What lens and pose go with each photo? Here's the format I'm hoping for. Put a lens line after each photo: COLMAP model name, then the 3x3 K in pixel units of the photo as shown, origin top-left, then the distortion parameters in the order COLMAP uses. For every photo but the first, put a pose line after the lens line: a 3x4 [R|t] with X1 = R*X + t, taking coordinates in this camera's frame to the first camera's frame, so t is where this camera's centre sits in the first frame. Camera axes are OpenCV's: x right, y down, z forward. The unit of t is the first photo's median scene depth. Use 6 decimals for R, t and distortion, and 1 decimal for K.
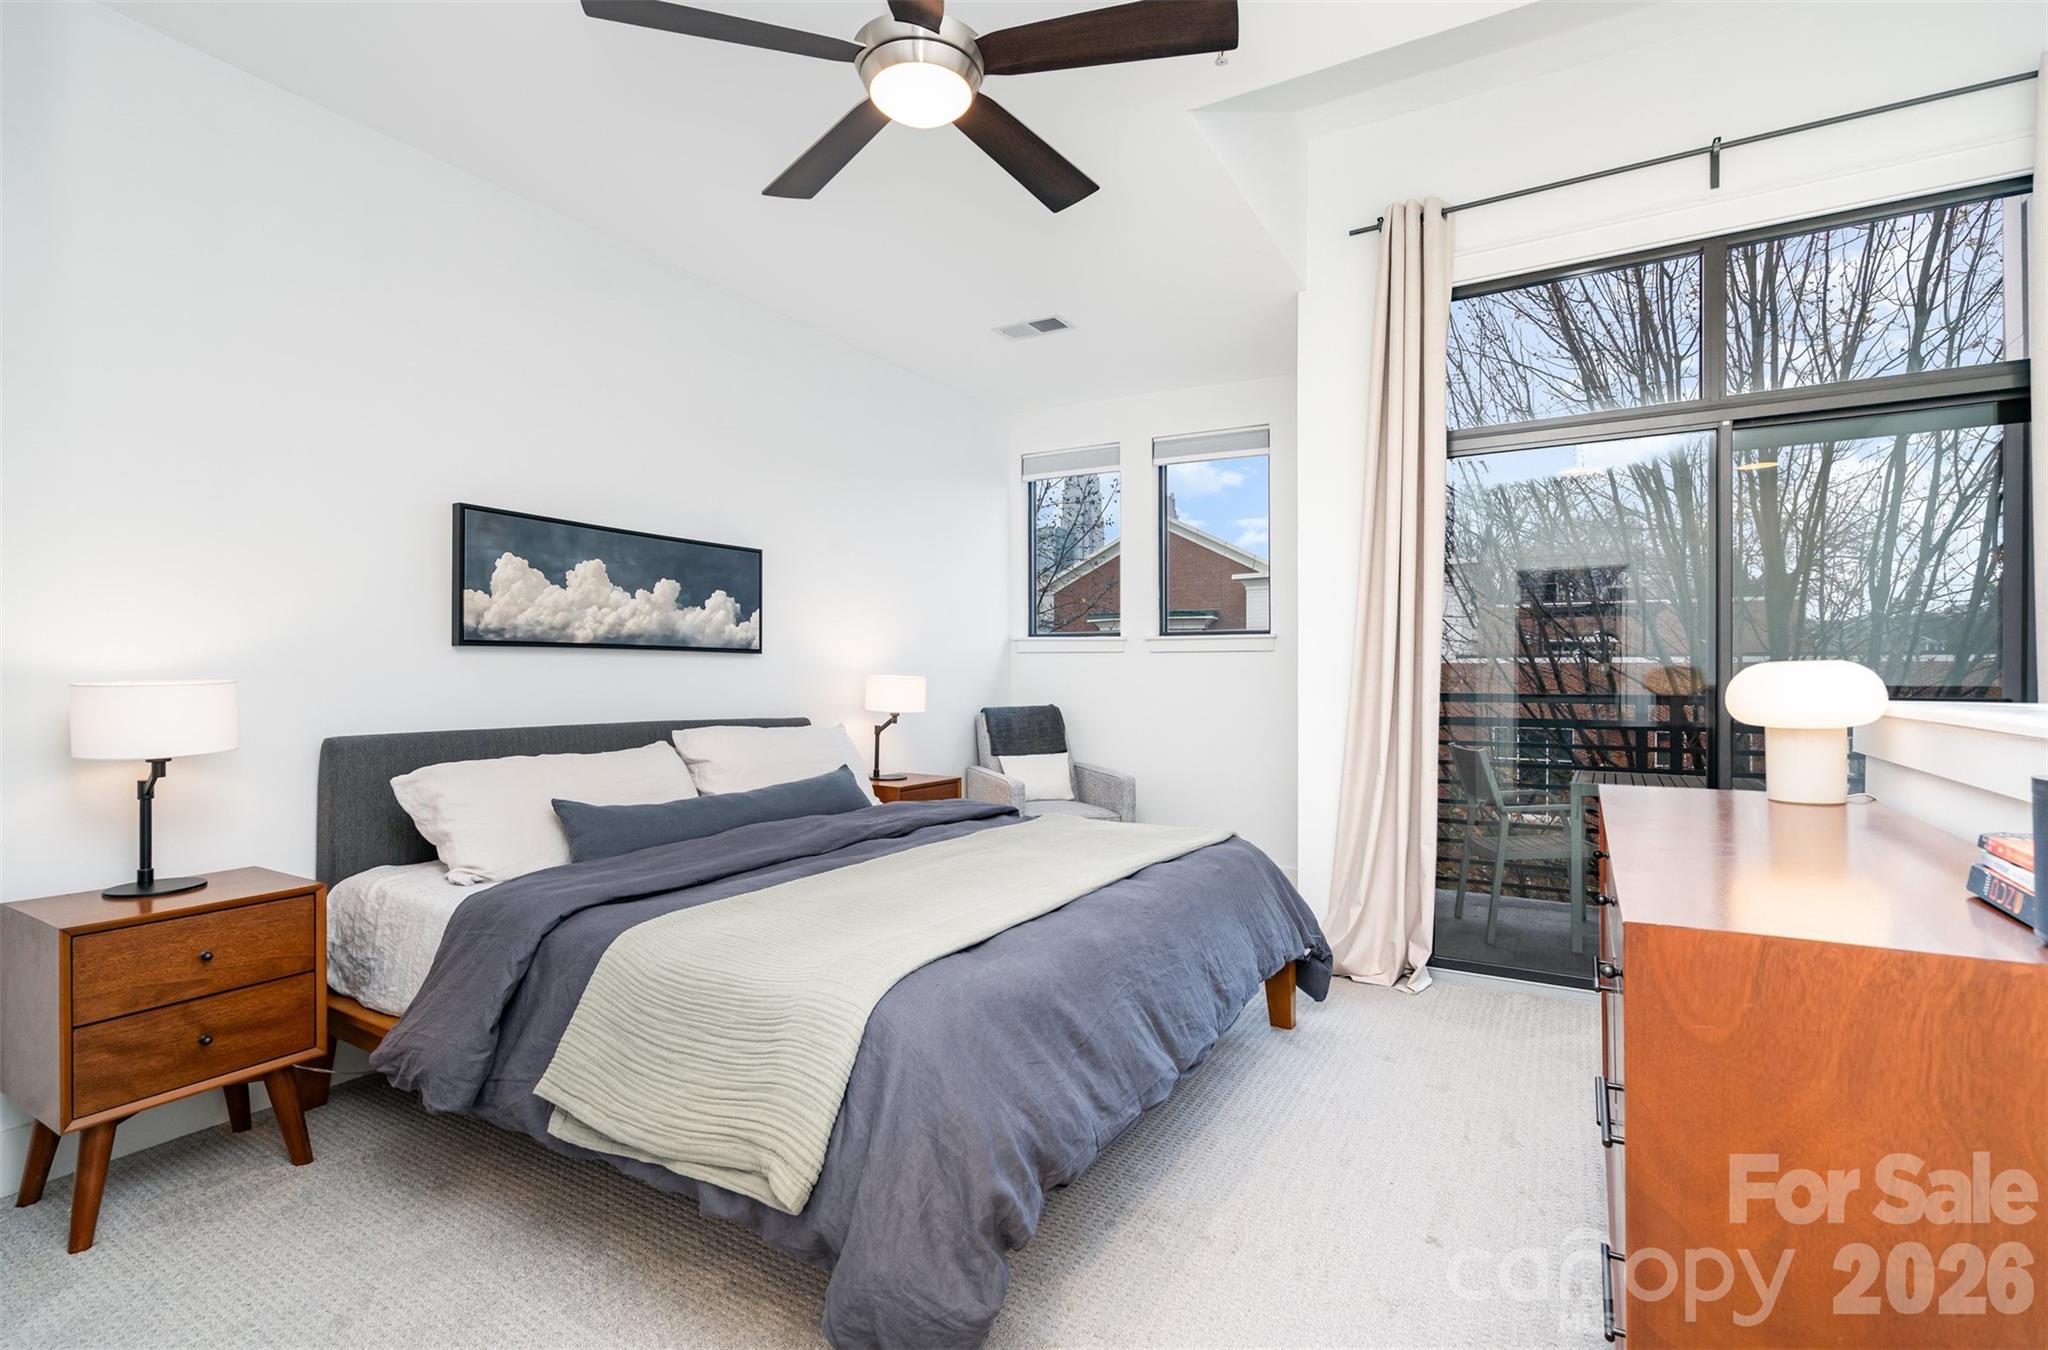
lens RADIAL K [[933.6, 0, 1035.6], [0, 933.6, 678.2], [0, 0, 1]] dist [-0.001857, -0.000114]
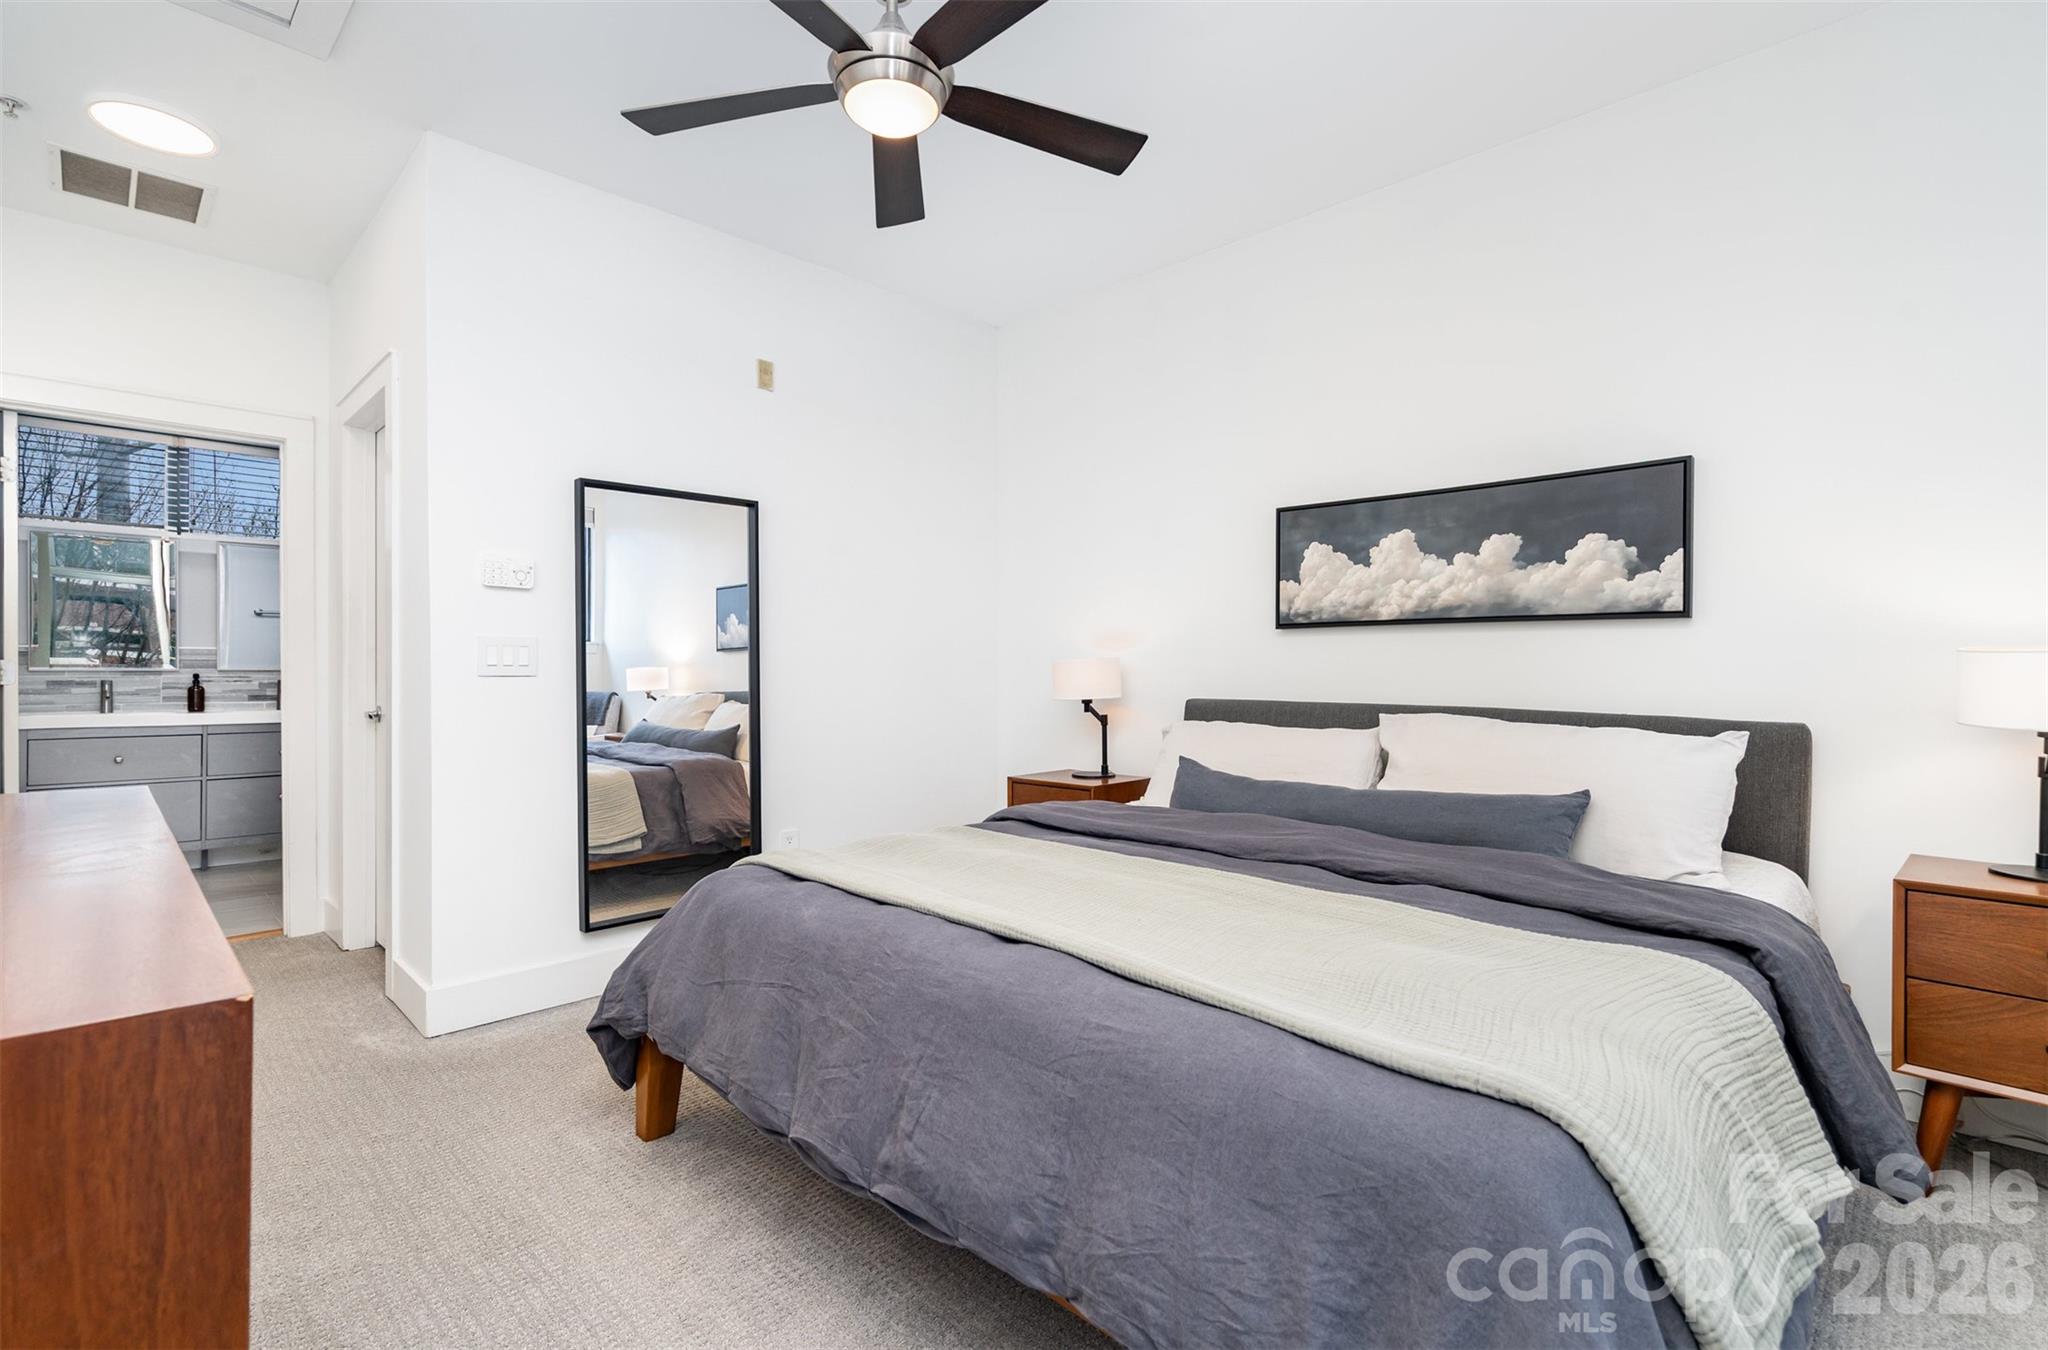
lens RADIAL K [[933.6, 0, 1035.4], [0, 933.6, 667.8], [0, 0, 1]] dist [-0.001857, -0.000114]
pose [[-0.229630, 0.018774, -0.973097, 0.533108], [0.009952, 0.999807, 0.016941, -0.008019], [0.973227, -0.005794, -0.229772, 0.856097]]
